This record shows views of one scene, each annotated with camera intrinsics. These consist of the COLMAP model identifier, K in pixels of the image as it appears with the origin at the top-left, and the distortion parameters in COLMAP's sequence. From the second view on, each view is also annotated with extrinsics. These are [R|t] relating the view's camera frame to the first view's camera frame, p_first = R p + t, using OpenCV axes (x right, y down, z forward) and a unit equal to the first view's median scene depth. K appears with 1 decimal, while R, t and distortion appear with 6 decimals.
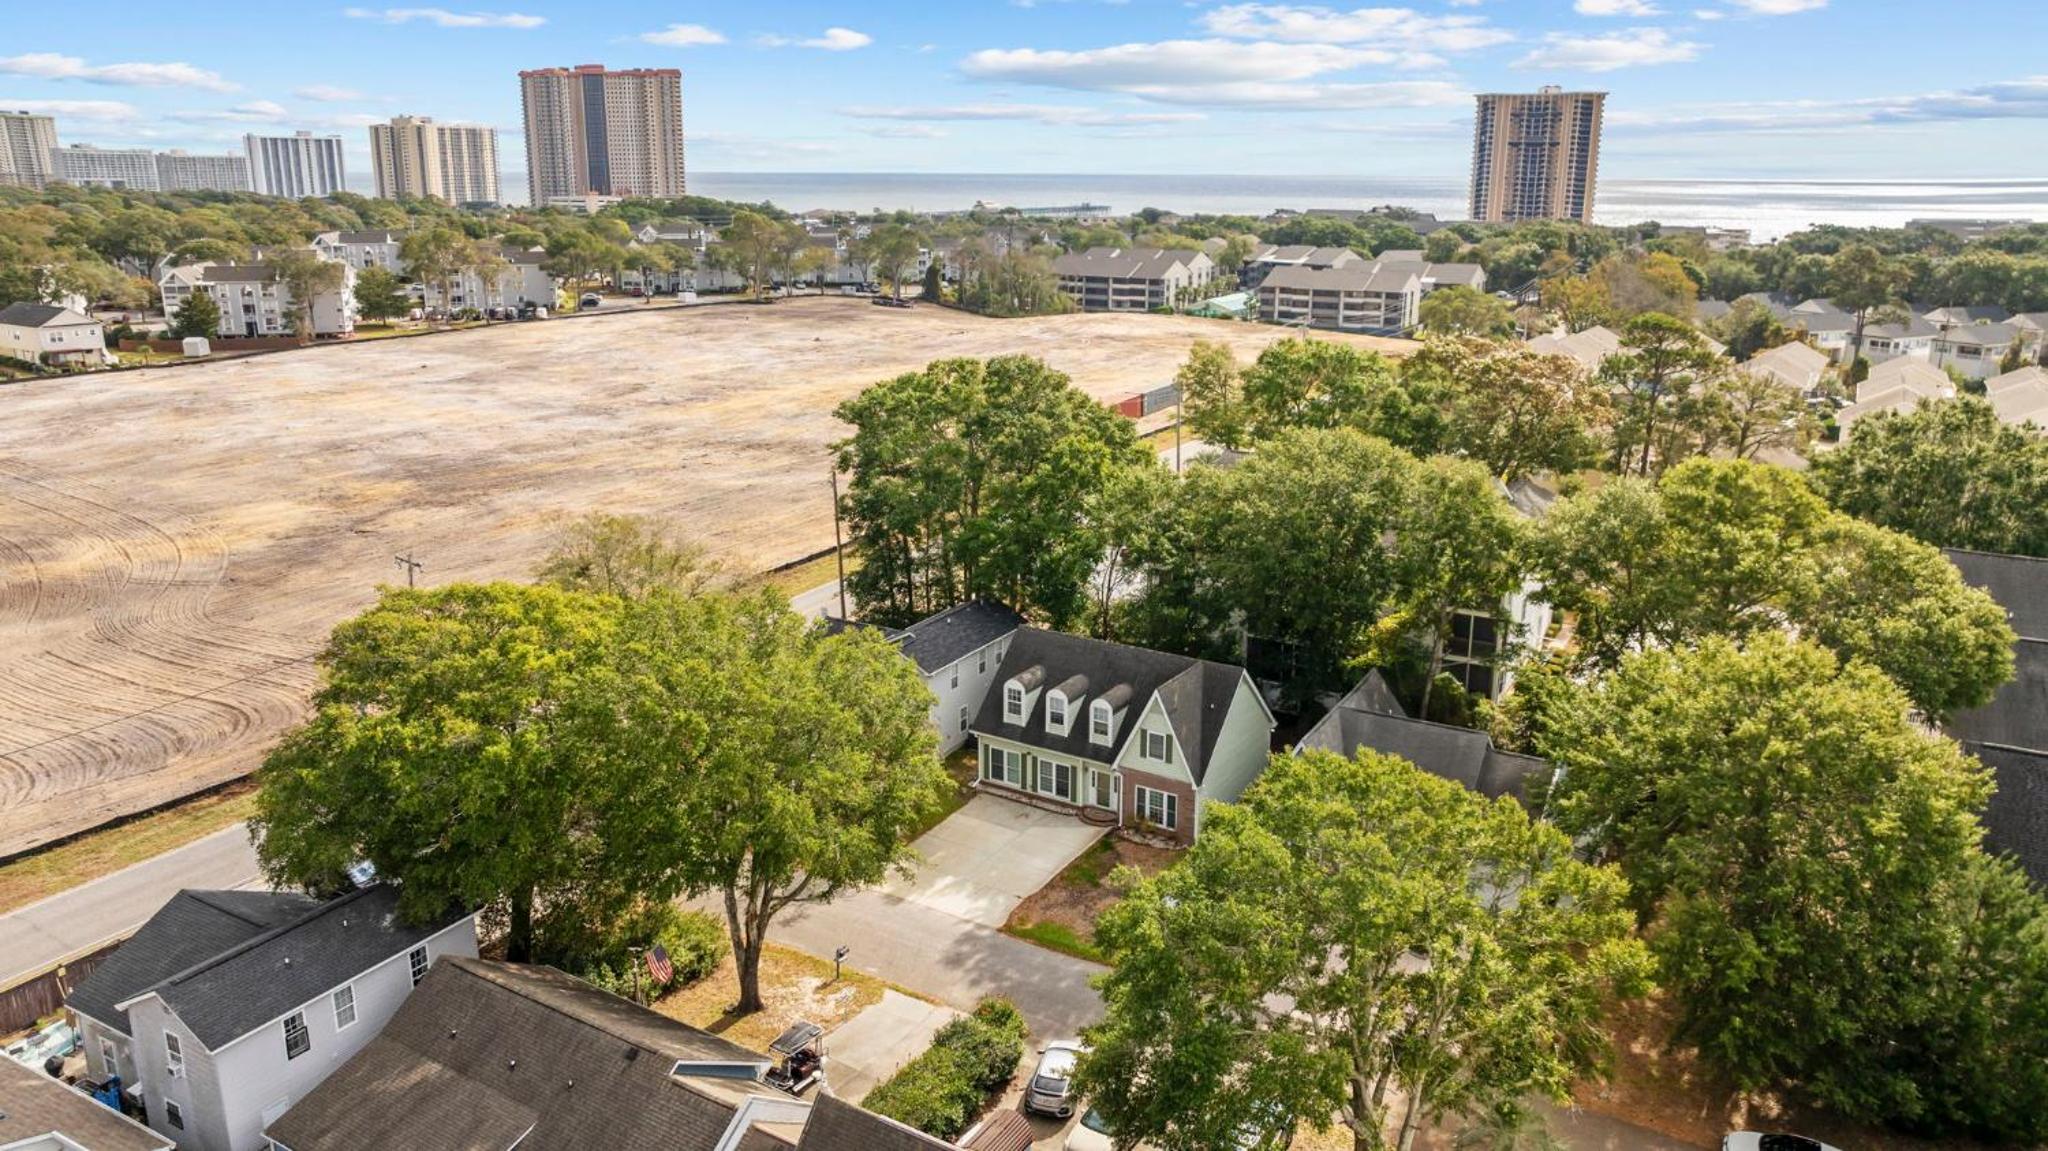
lens RADIAL K [[1469.0, 0, 1029.5], [0, 1469.0, 548.1], [0, 0, 1]] dist [-0.019231, -0.004746]
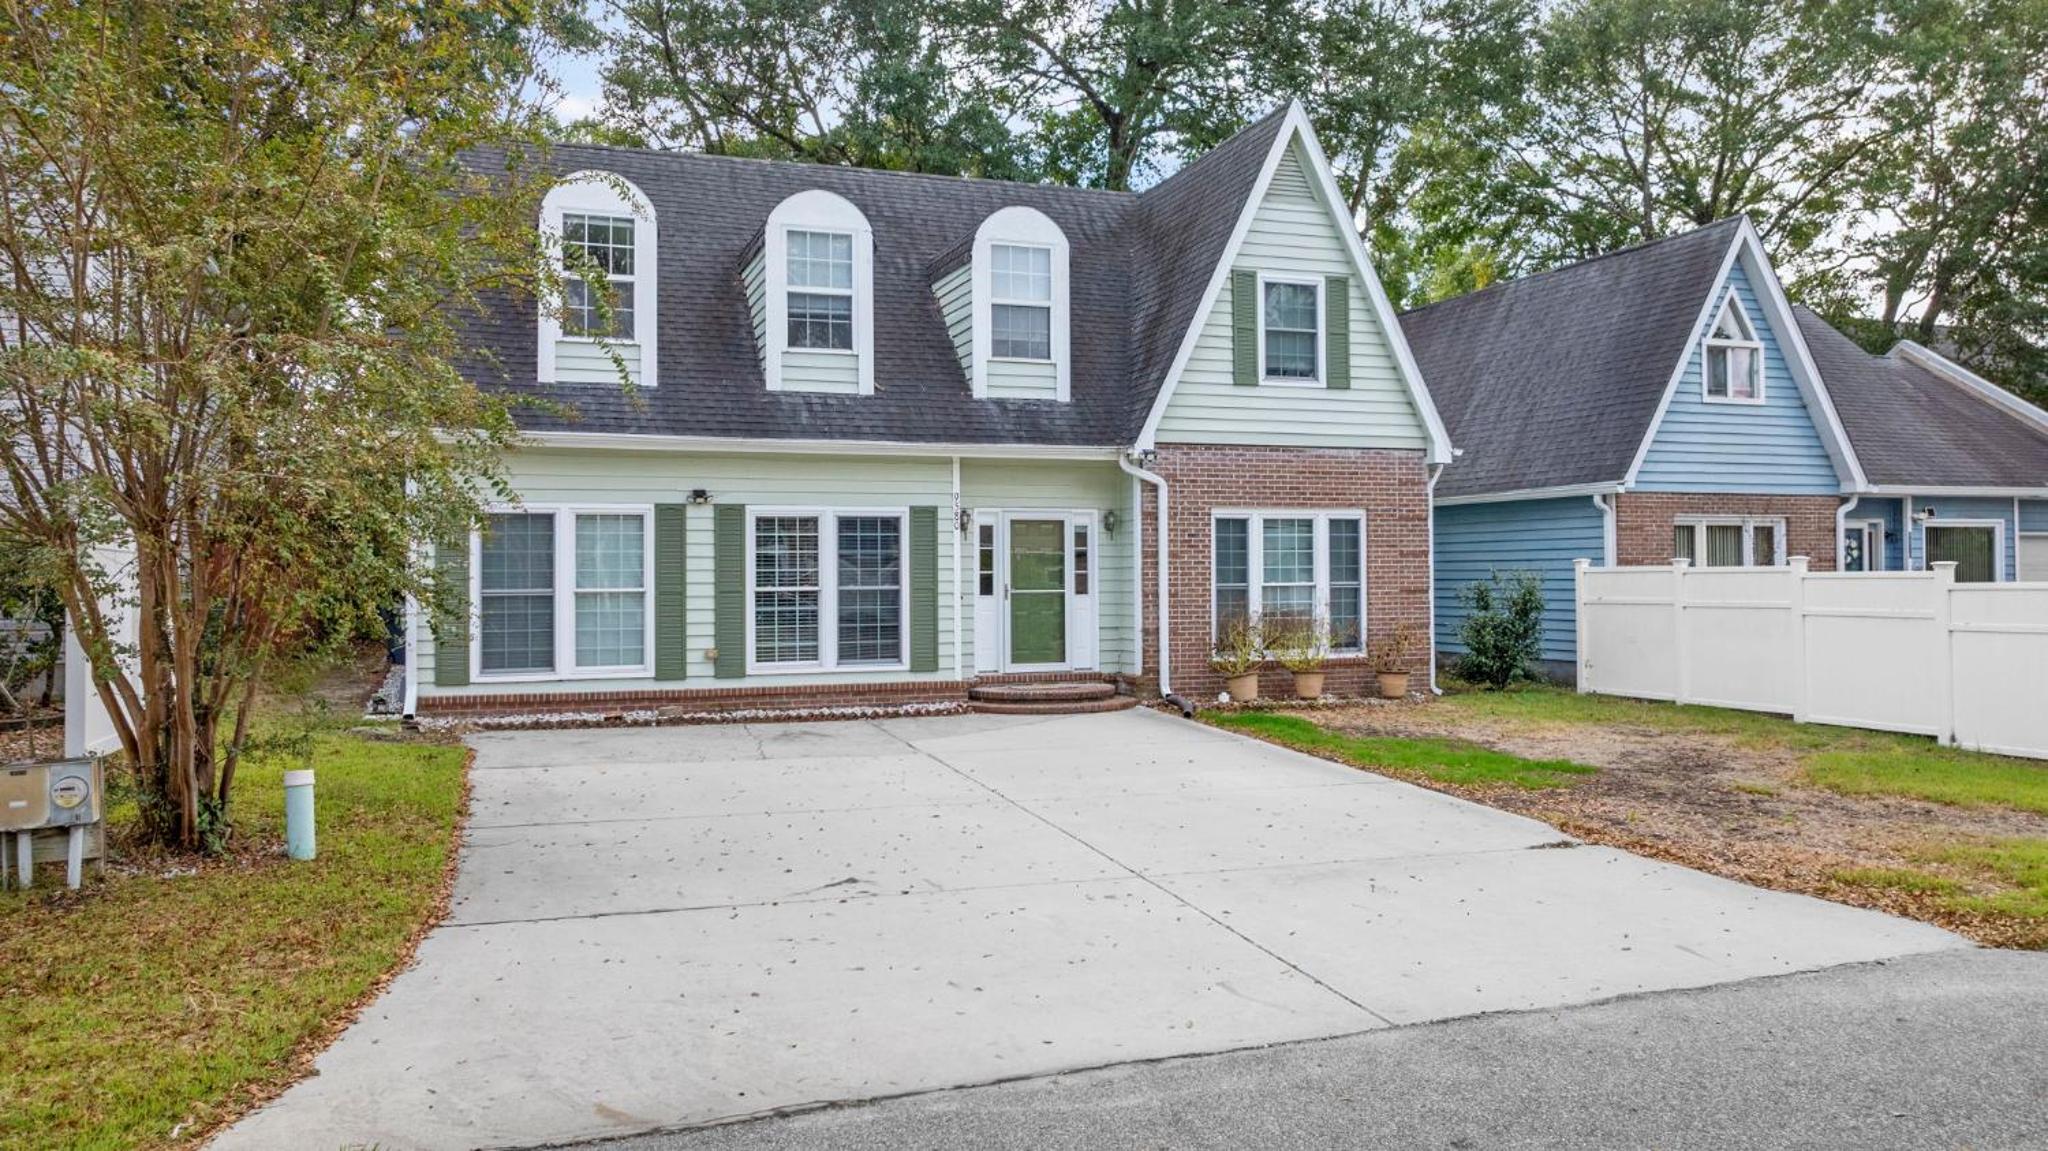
lens RADIAL K [[1469.0, 0, 1029.5], [0, 1469.0, 548.1], [0, 0, 1]] dist [-0.019231, -0.004746]
pose [[0.634263, 0.004968, 0.773102, -0.054194], [0.207119, 0.962335, -0.176107, 0.076469], [-0.744857, 0.271822, 0.609344, 0.323402]]
